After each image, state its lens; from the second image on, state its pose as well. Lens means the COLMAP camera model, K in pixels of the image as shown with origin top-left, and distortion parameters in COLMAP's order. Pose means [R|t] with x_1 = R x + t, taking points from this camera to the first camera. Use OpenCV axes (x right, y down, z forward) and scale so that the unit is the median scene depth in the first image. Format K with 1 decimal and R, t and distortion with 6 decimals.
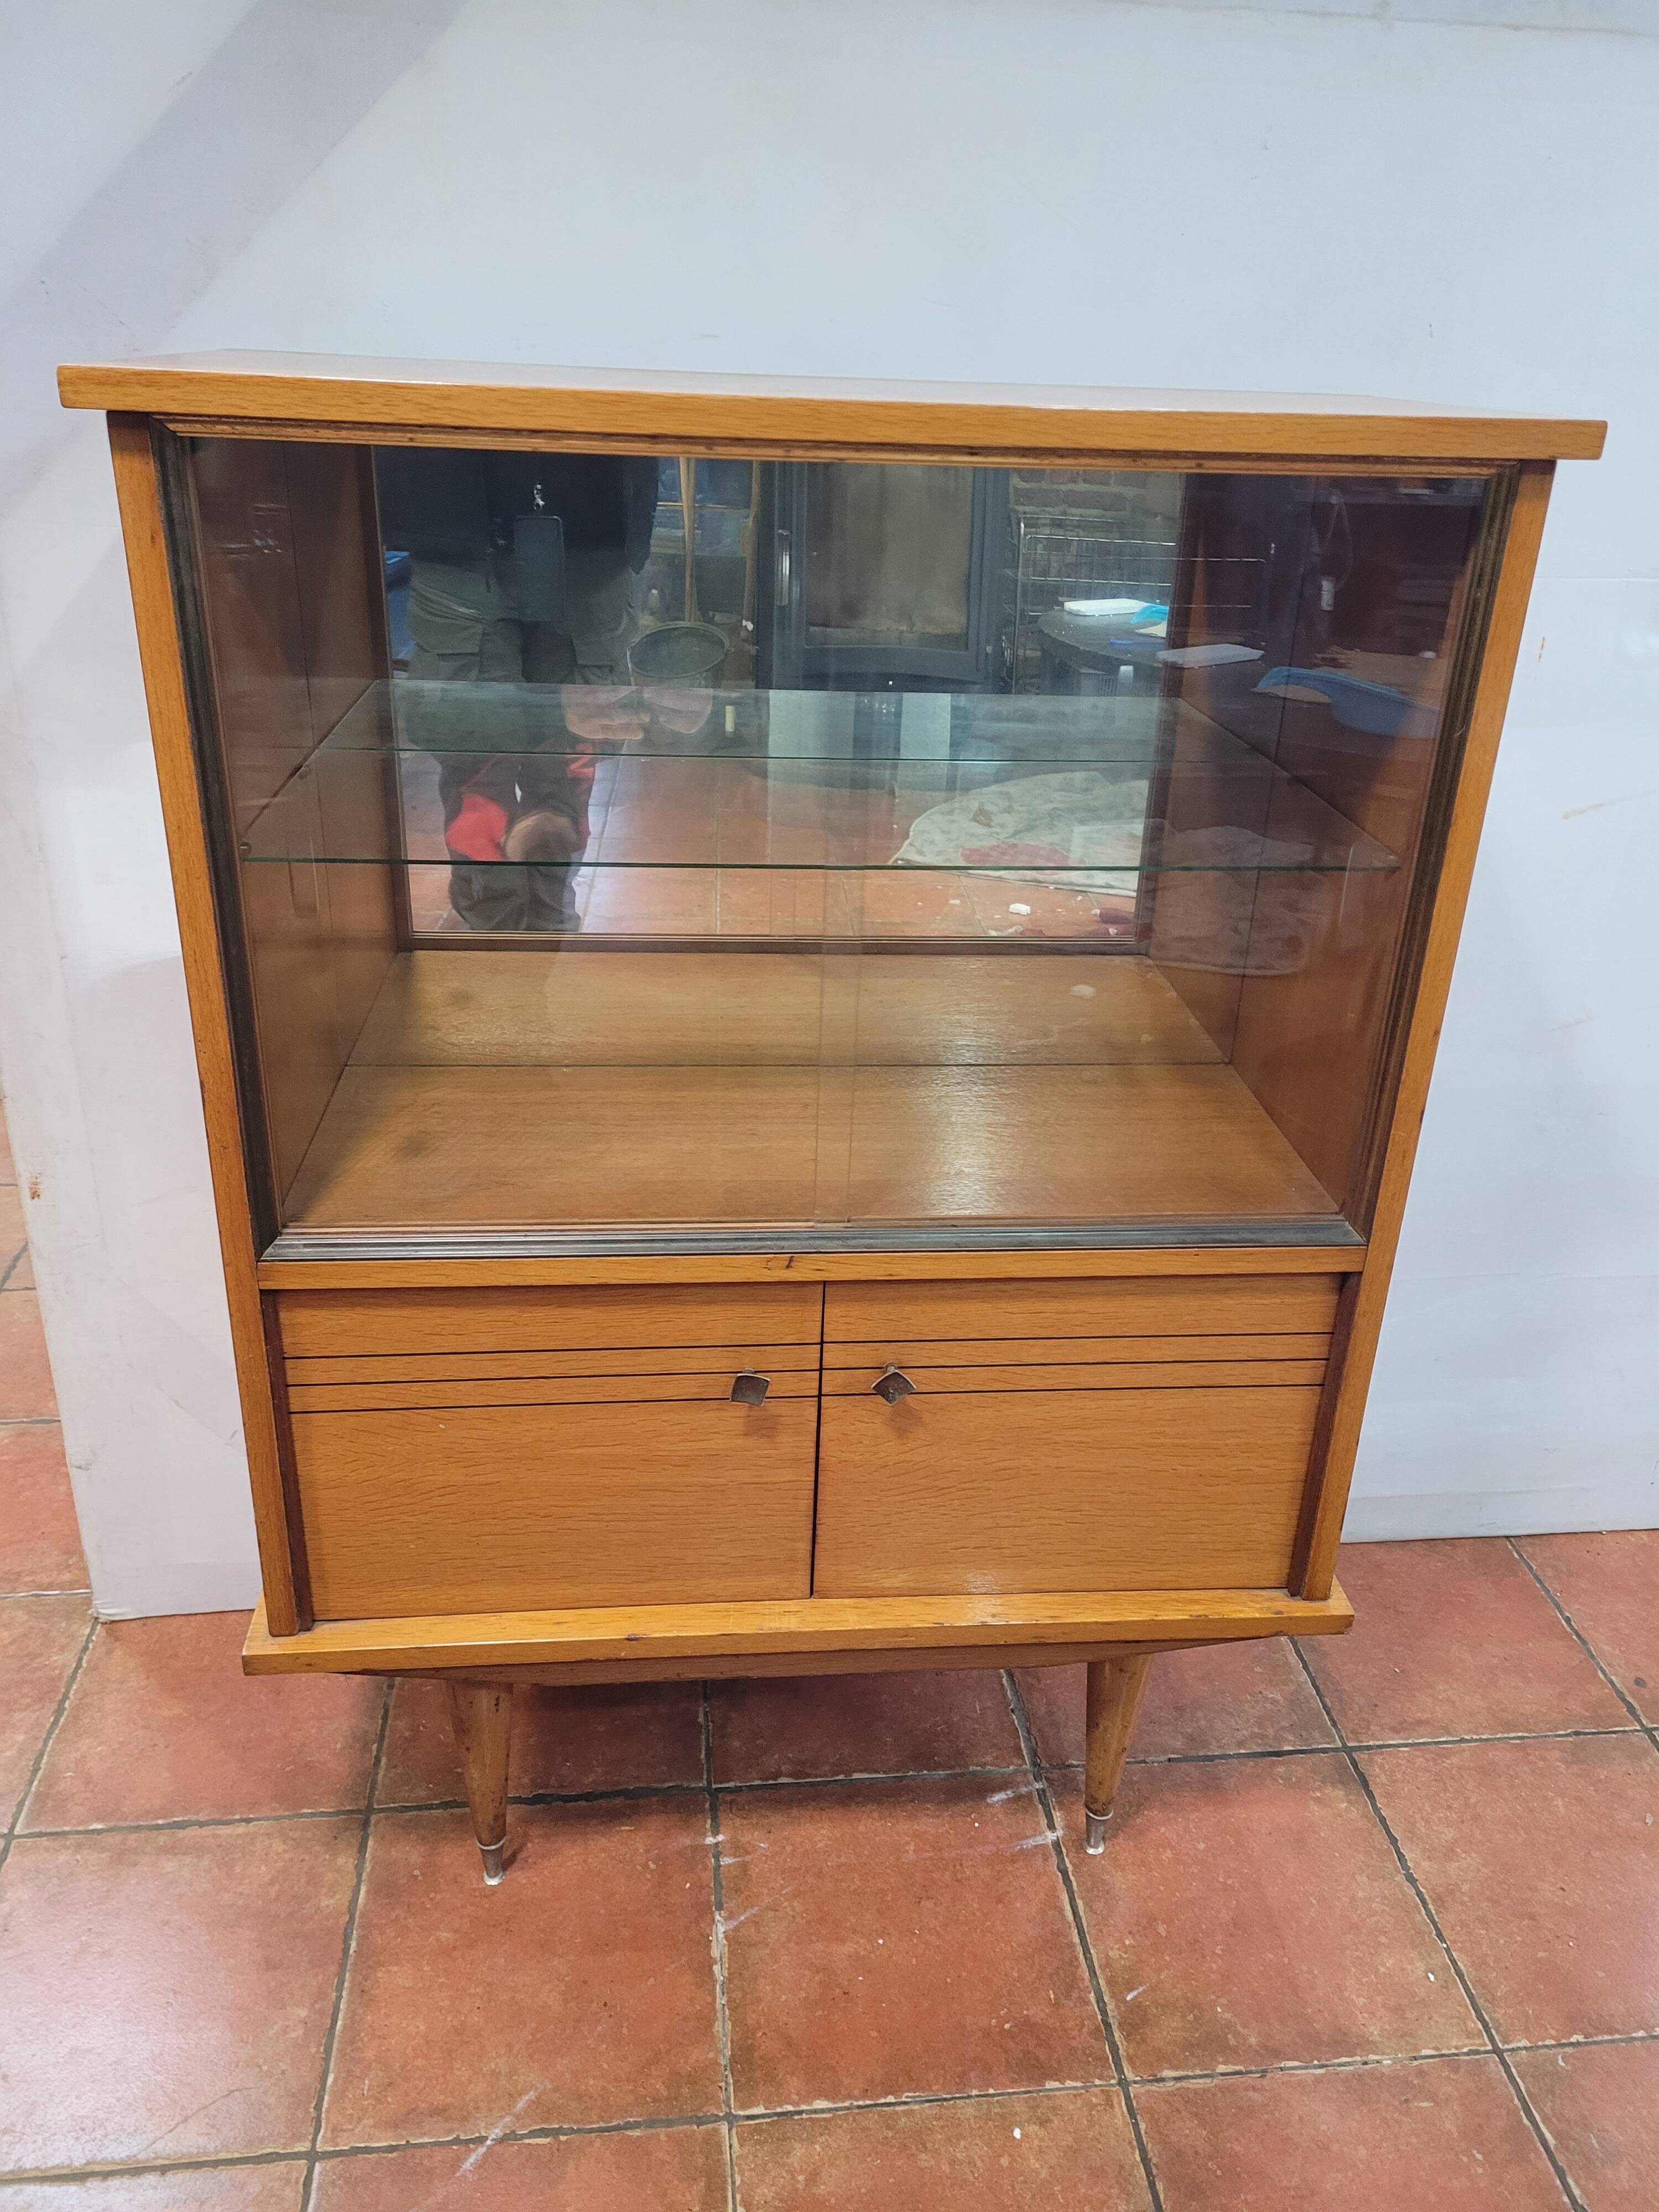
lens RADIAL K [[1653.0, 0, 848.1], [0, 1653.0, 1077.2], [0, 0, 1]] dist [0.062511, -0.055817]
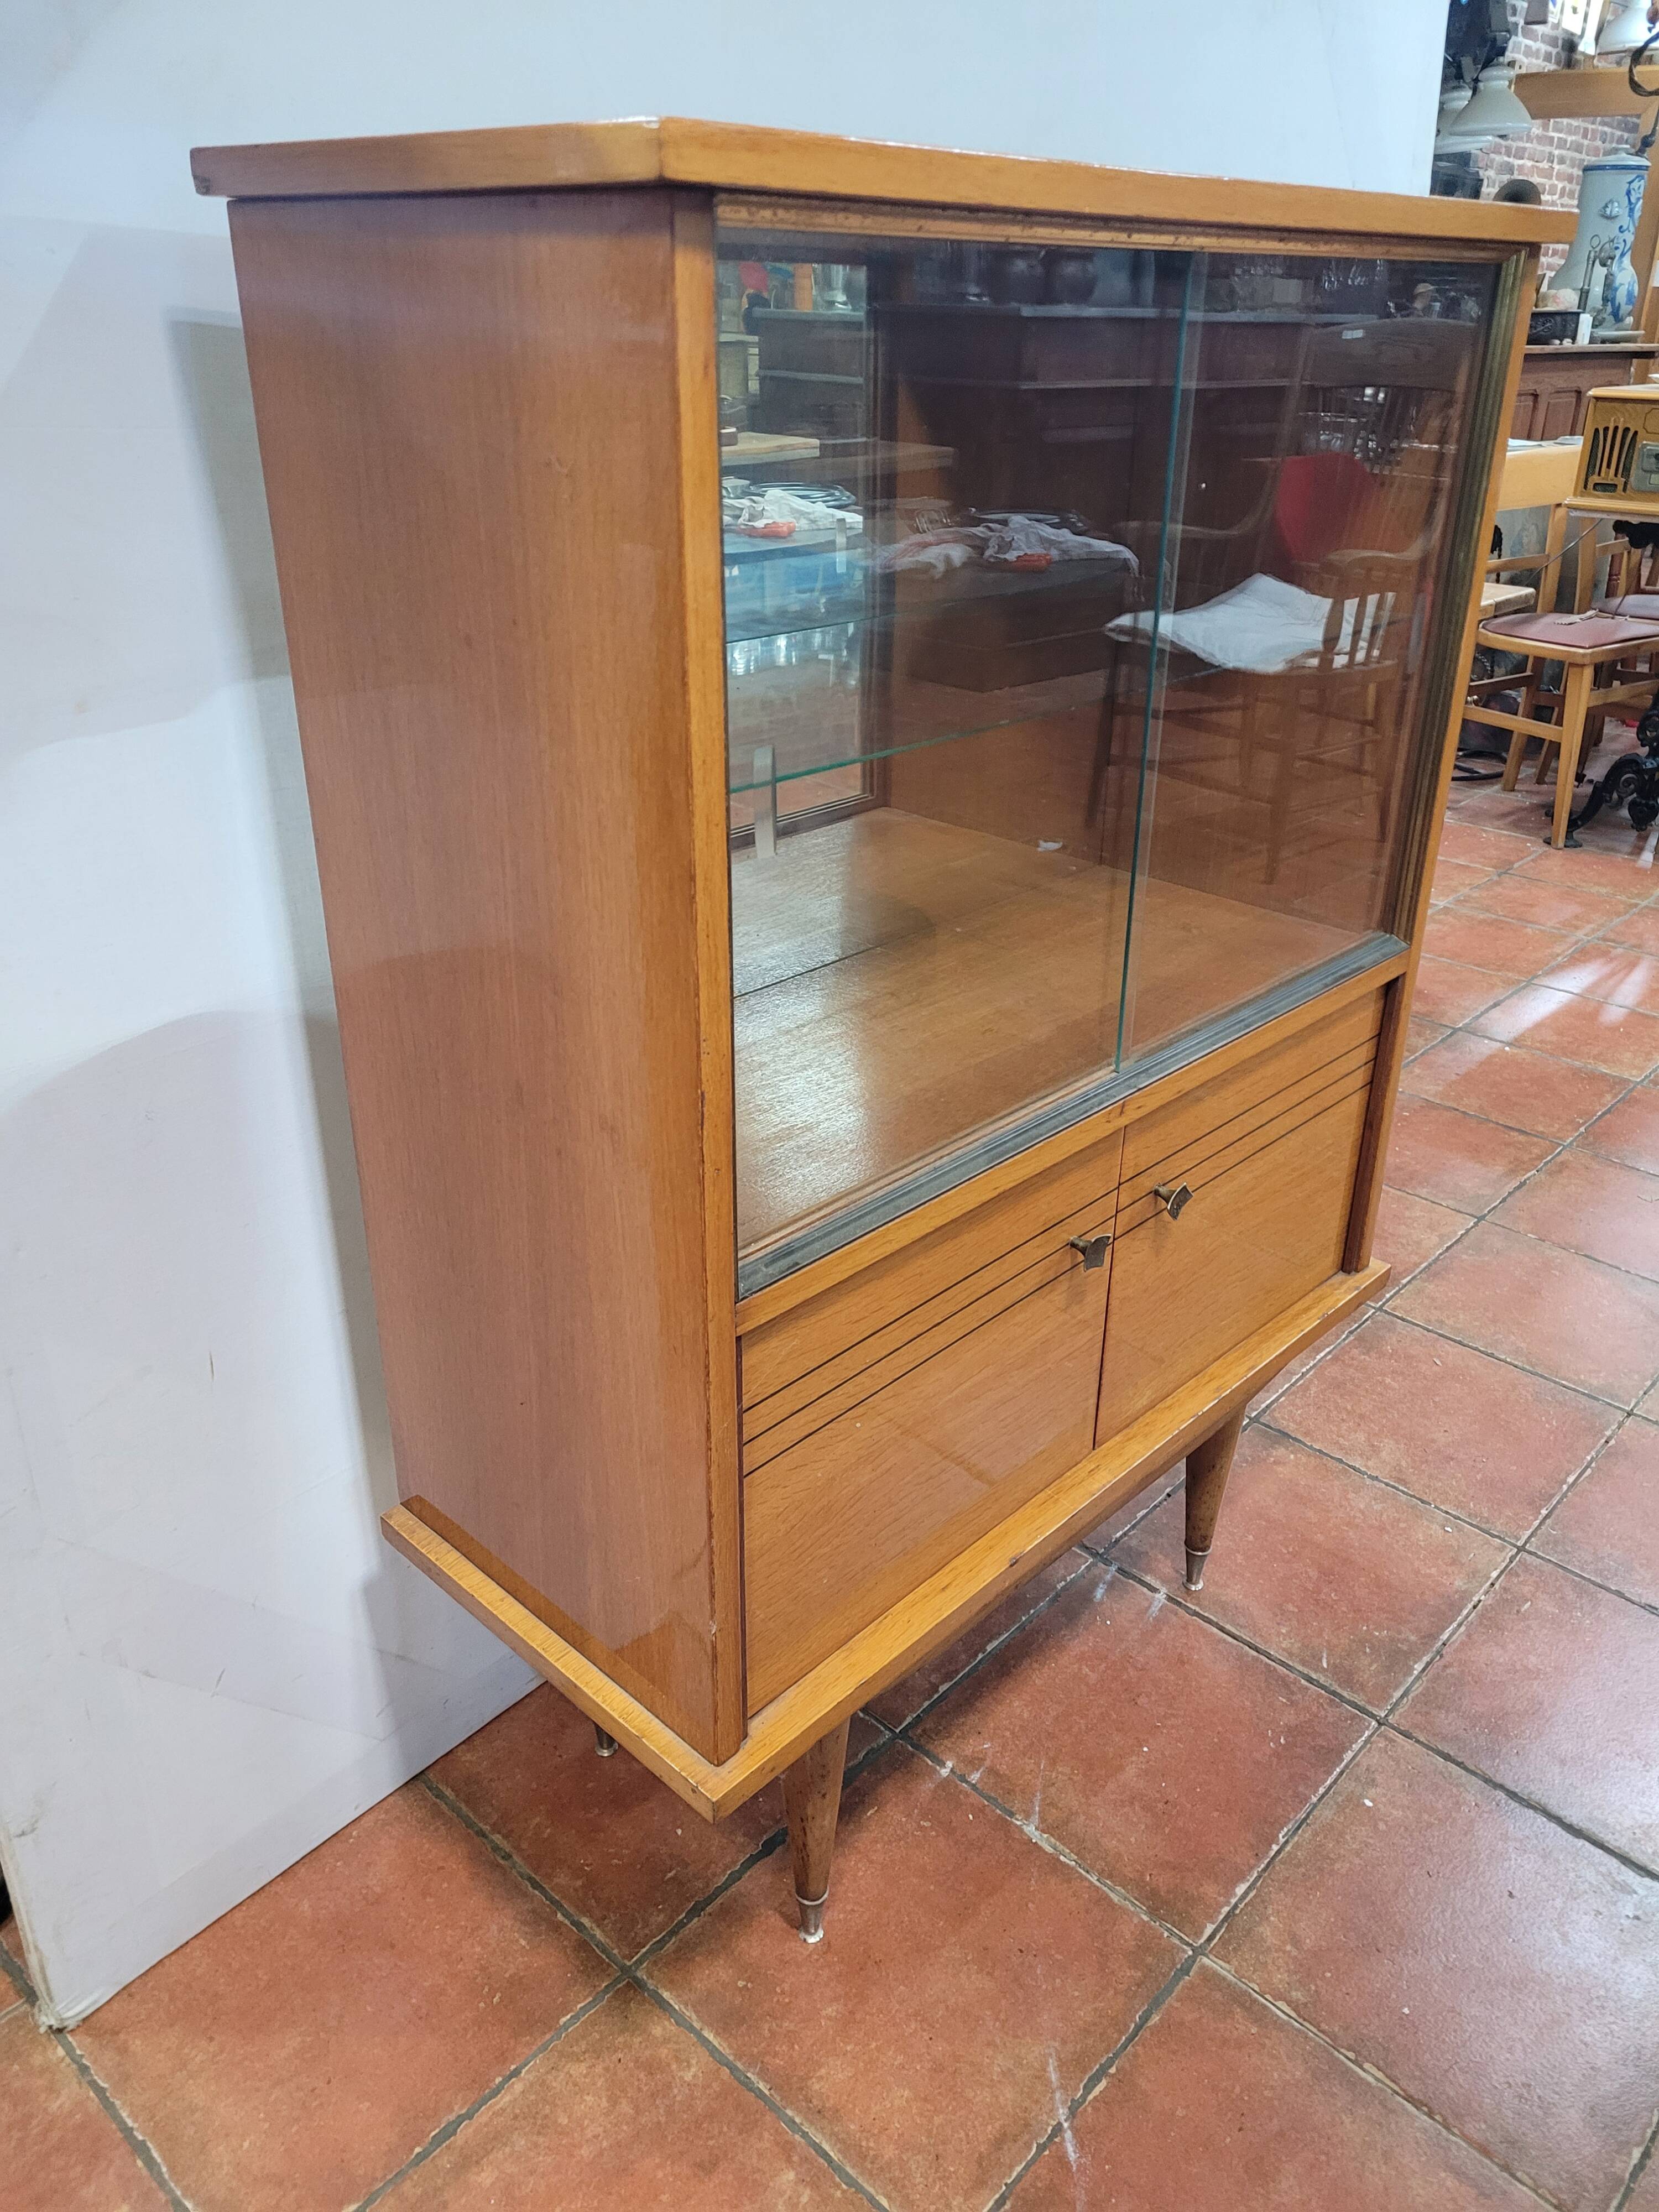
lens RADIAL K [[1653.0, 0, 873.1], [0, 1653.0, 1076.2], [0, 0, 1]] dist [0.062511, -0.055817]
pose [[0.747159, -0.305320, 0.590367, -0.622422], [0.283356, 0.949804, 0.132599, -0.068069], [-0.601217, 0.068211, 0.796169, 0.263777]]
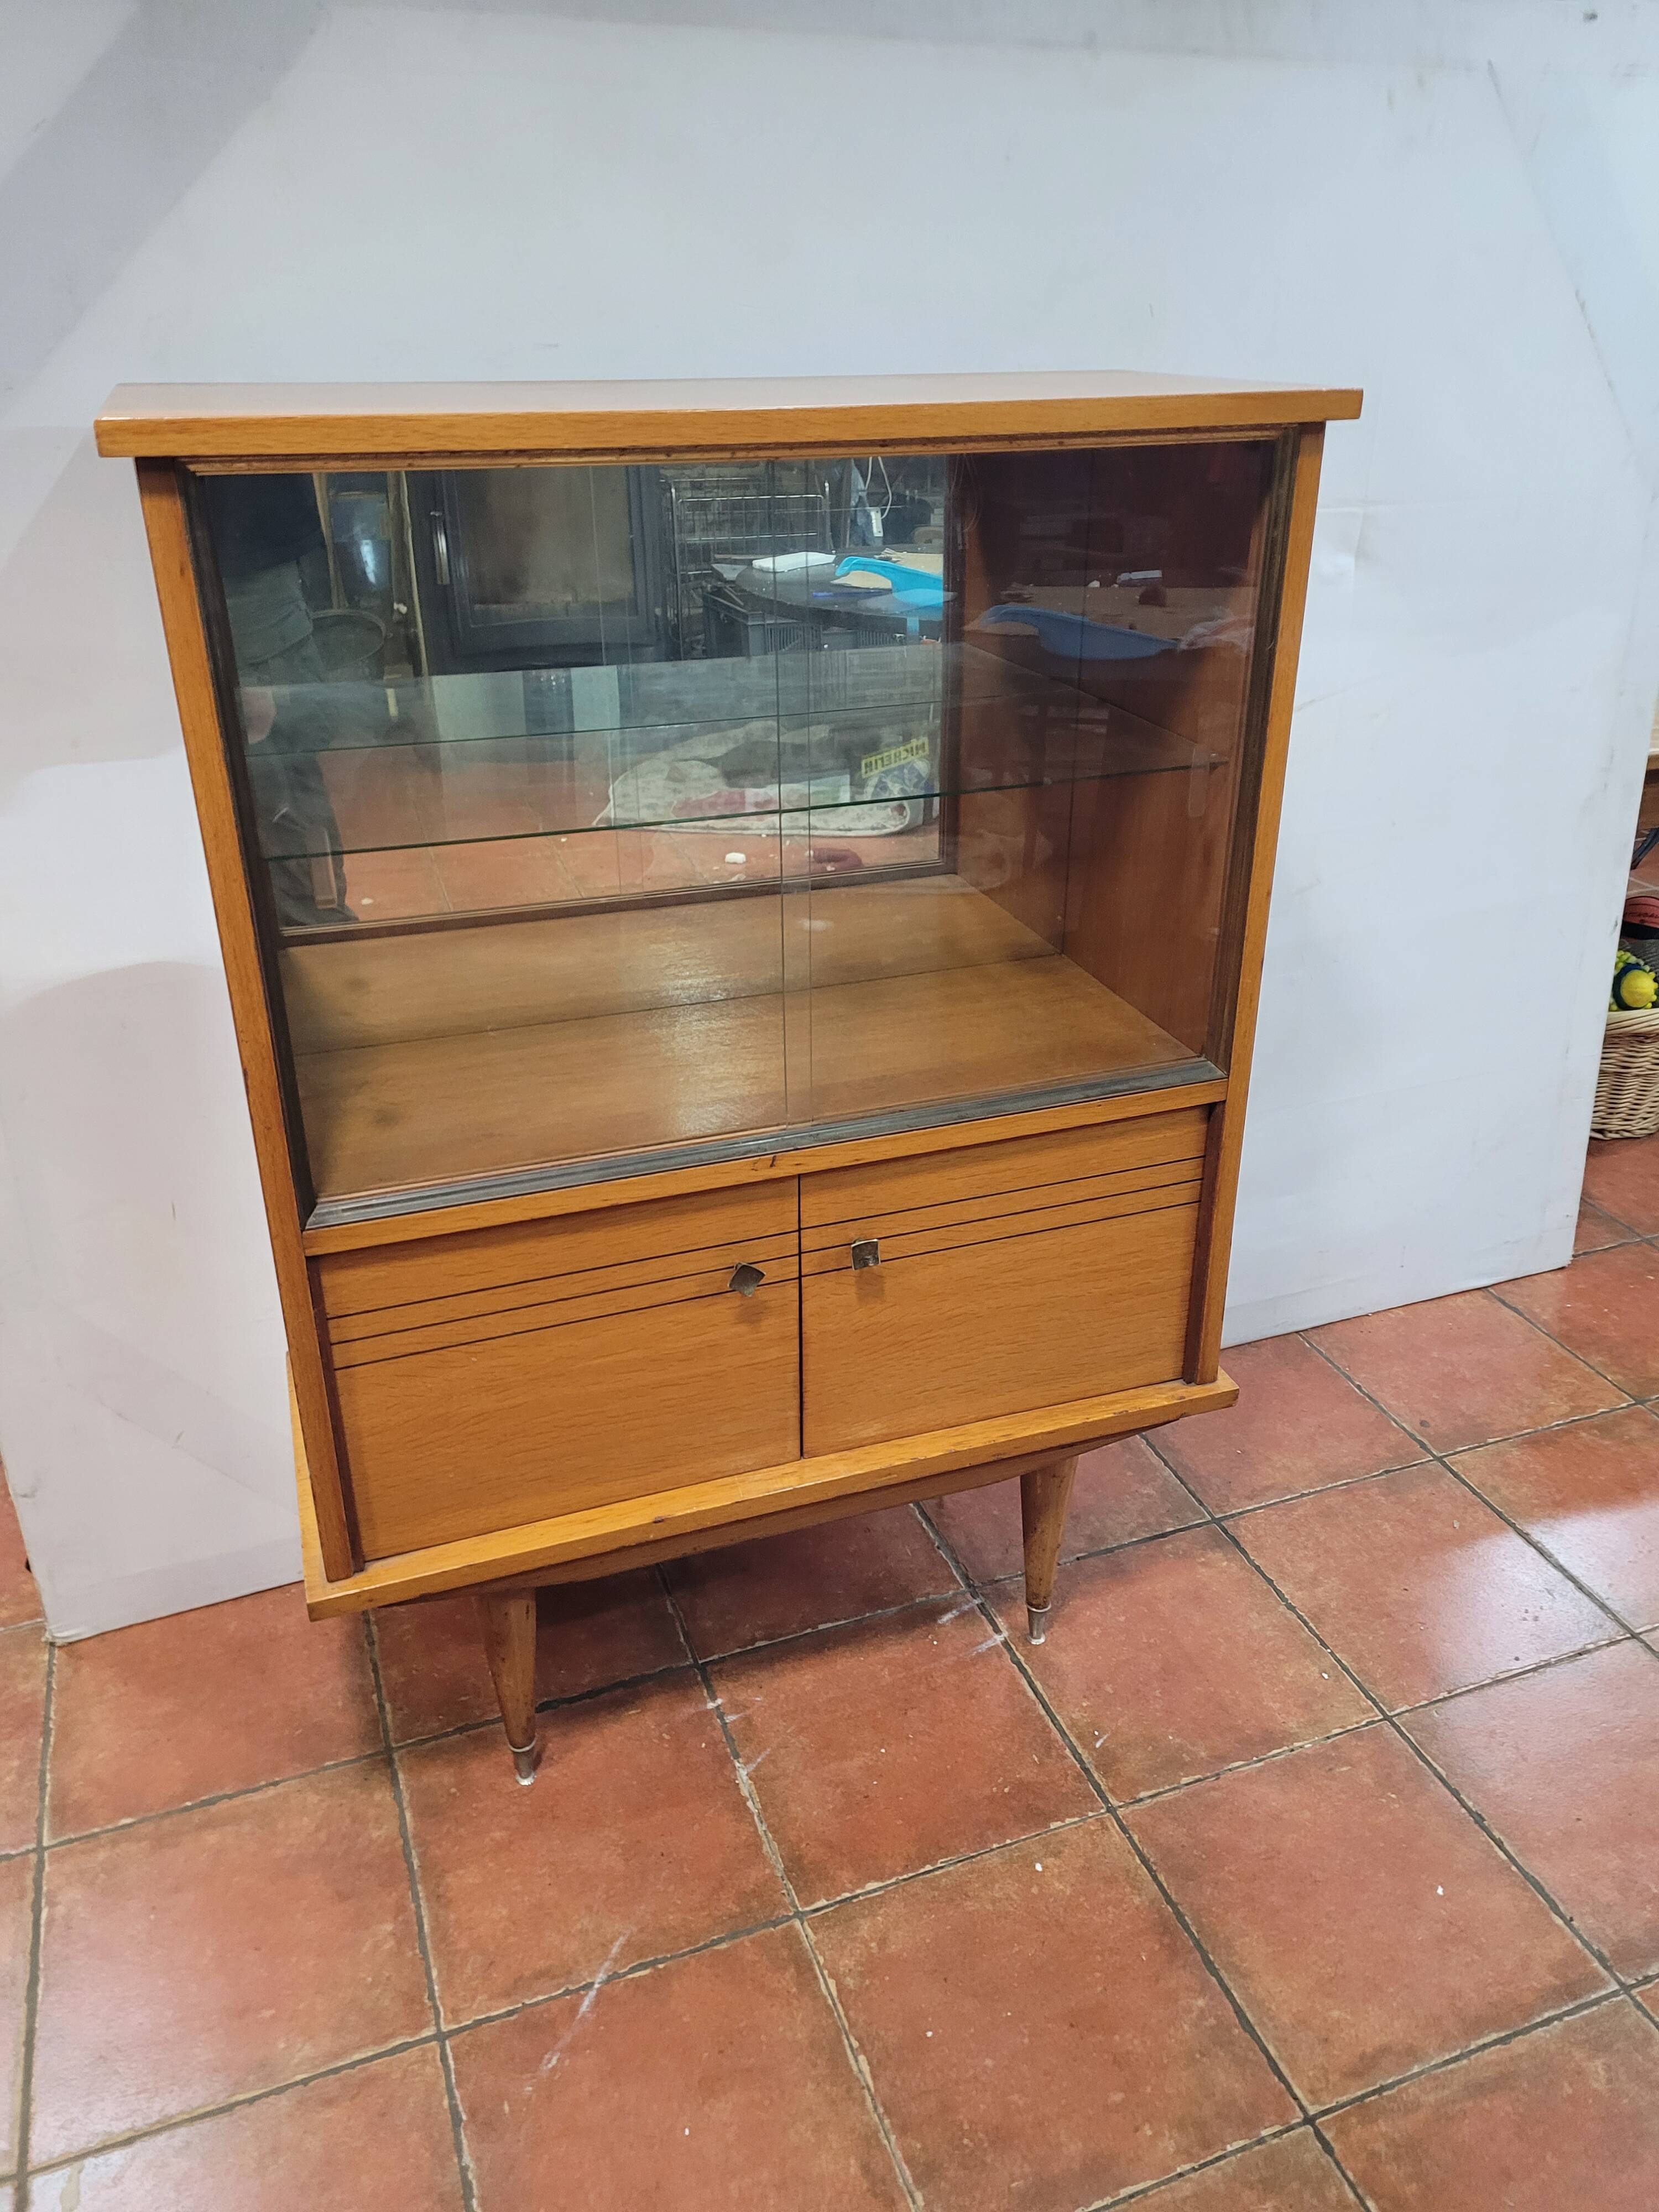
lens RADIAL K [[1653.0, 0, 845.1], [0, 1653.0, 1078.5], [0, 0, 1]] dist [0.062511, -0.055817]
pose [[0.968532, -0.140535, 0.205415, -0.184803], [0.136010, 0.990051, 0.036058, 0.017845], [-0.208439, -0.006985, 0.978010, -0.111877]]
